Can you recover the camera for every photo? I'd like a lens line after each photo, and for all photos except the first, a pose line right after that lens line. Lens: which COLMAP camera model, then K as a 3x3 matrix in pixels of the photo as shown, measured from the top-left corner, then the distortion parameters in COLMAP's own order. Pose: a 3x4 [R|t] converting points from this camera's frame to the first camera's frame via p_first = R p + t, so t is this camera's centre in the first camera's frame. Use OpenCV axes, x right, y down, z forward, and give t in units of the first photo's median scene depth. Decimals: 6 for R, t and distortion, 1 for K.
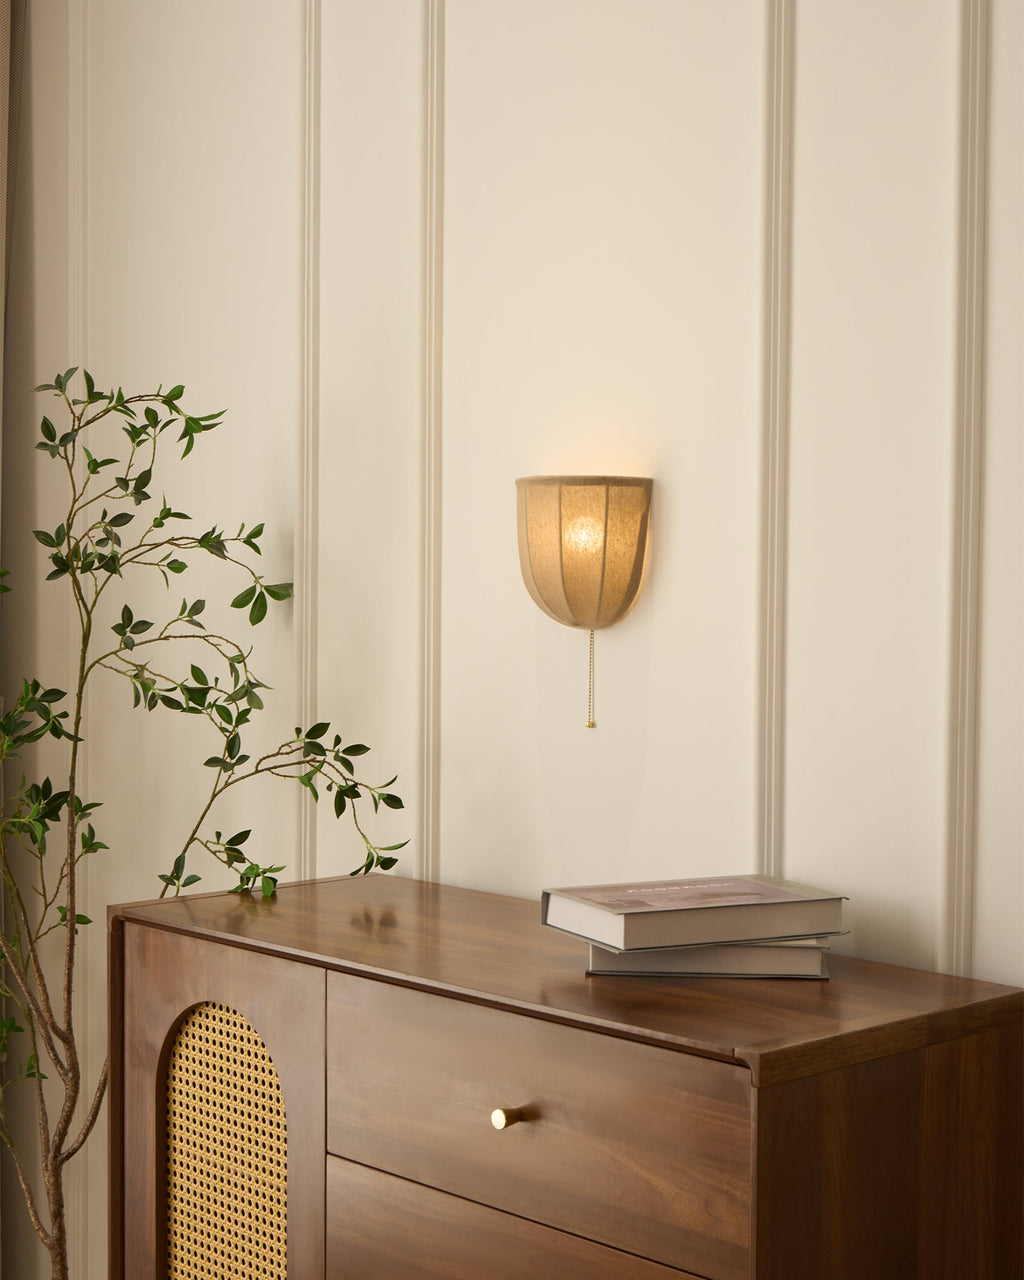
lens RADIAL K [[2350.1, 0, 513.7], [0, 2350.1, 637.2], [0, 0, 1]] dist [0.024870, 0.000000]
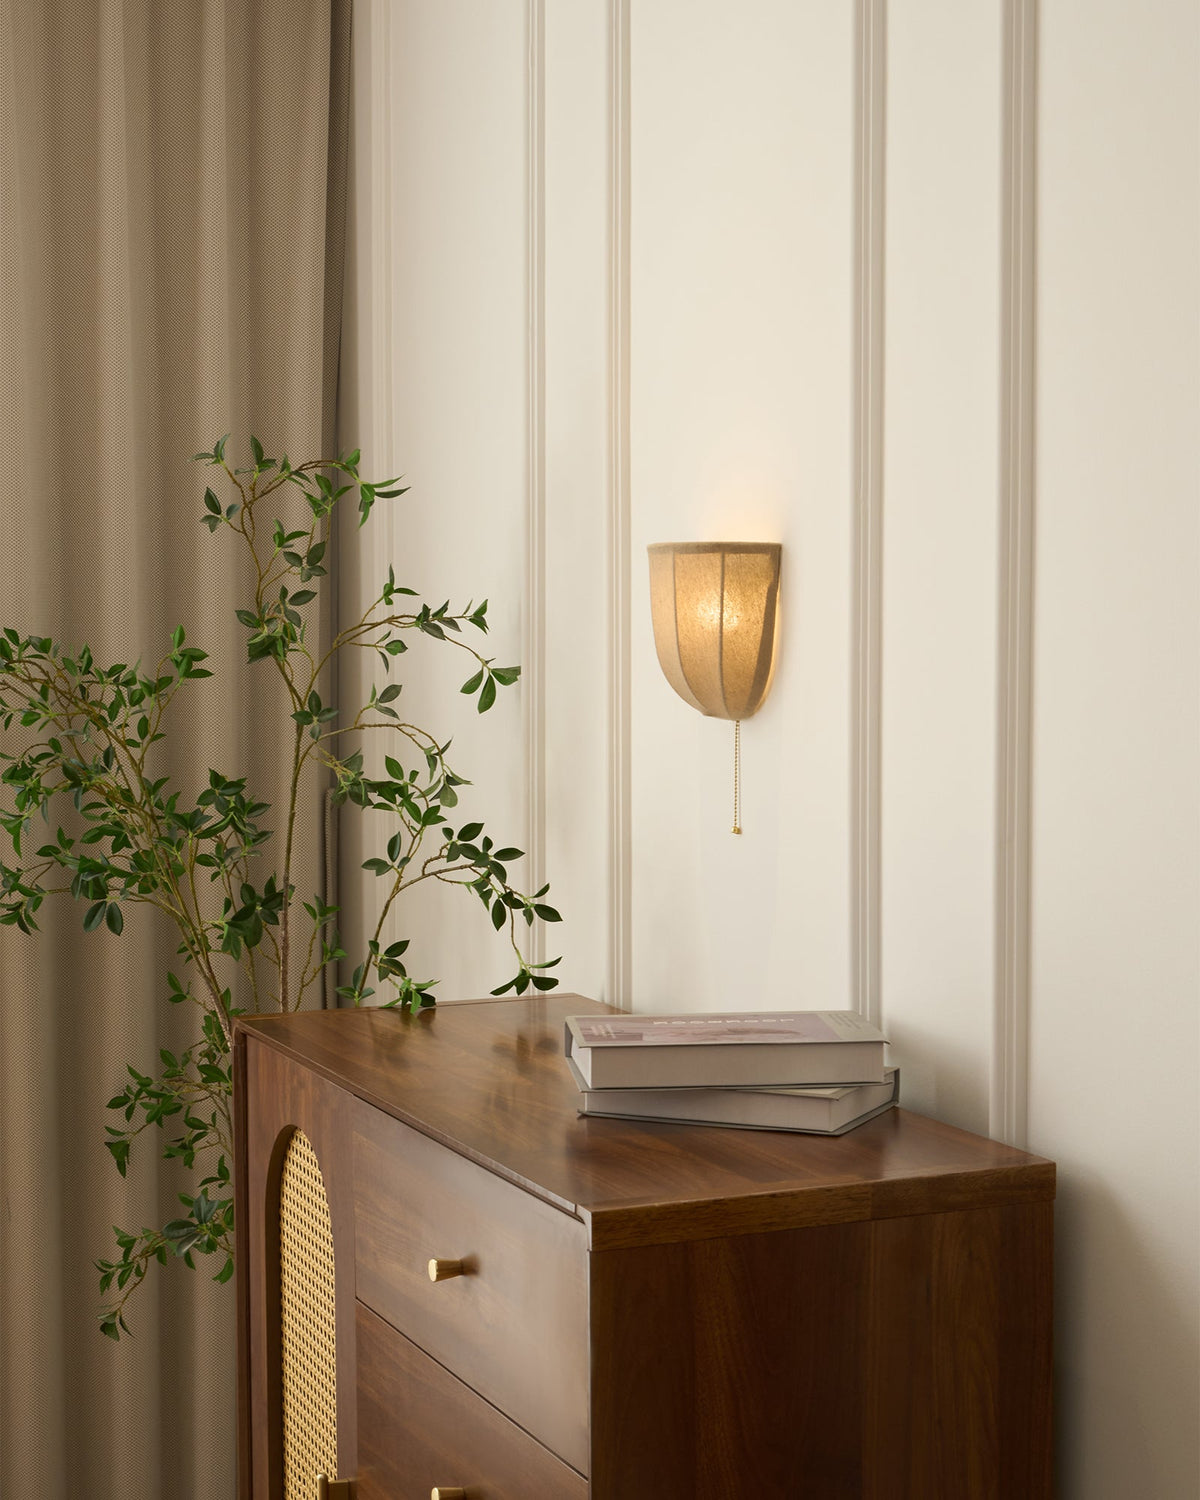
lens RADIAL K [[2754.1, 0, 596.1], [0, 2754.1, 746.8], [0, 0, 1]] dist [0.024870, 0.000000]
pose [[0.934857, 0.008189, -0.354930, 0.332623], [-0.005011, 0.999939, 0.009874, -0.003131], [0.354989, -0.007452, 0.934841, 0.037779]]
